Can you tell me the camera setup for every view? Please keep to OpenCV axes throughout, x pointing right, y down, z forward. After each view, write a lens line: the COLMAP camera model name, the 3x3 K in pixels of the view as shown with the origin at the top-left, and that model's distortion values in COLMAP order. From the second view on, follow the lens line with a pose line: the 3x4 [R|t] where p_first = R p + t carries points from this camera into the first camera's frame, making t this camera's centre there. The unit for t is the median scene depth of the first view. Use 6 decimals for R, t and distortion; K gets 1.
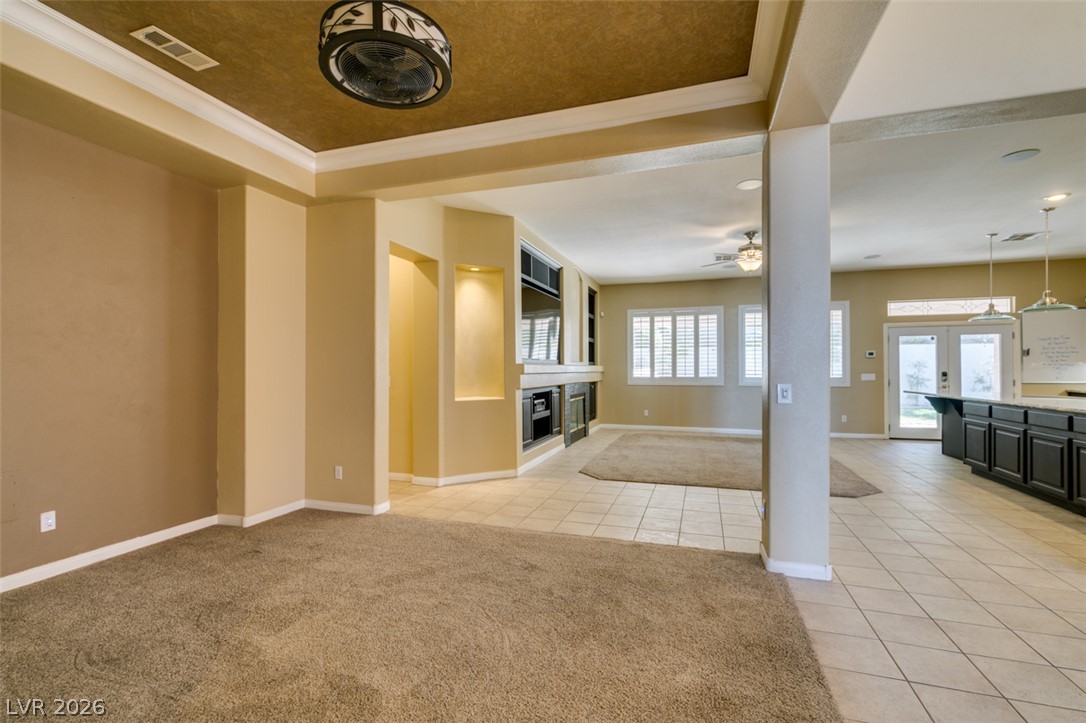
lens RADIAL K [[486.6, 0, 543.2], [0, 486.6, 367.1], [0, 0, 1]] dist [0.001293, 0.000066]
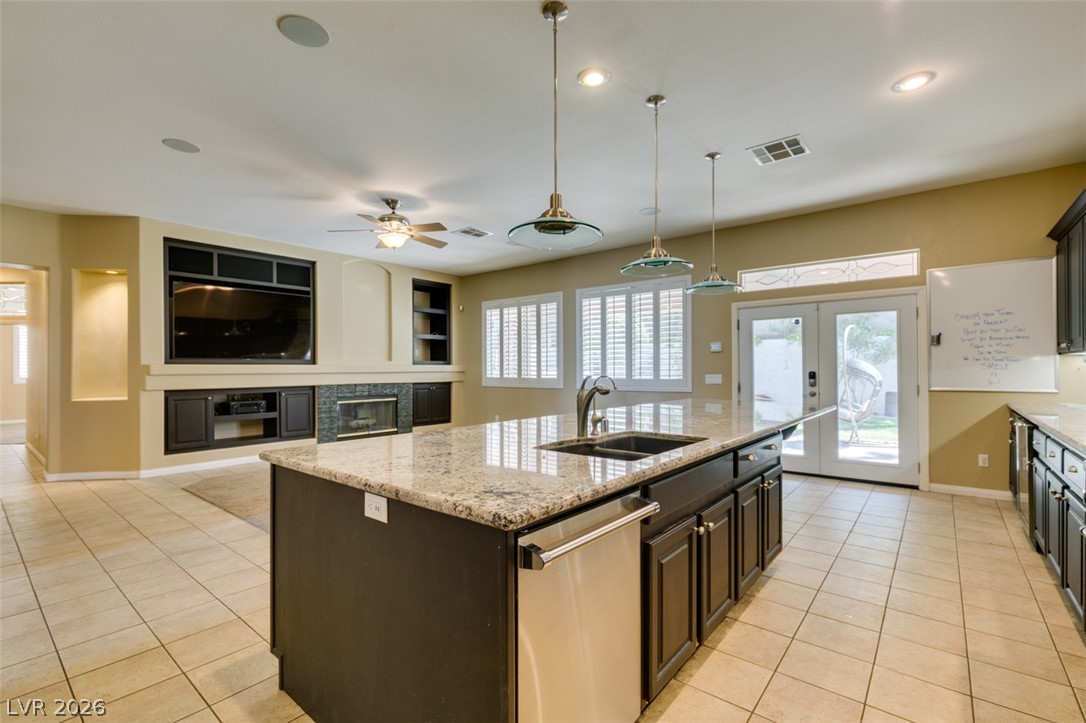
lens RADIAL K [[486.6, 0, 551.1], [0, 486.6, 365.0], [0, 0, 1]] dist [0.001293, 0.000066]
pose [[0.933286, -0.005416, -0.359093, 0.731689], [0.004707, 0.999985, -0.002849, 0.000612], [0.359103, 0.000968, 0.933297, 0.254941]]
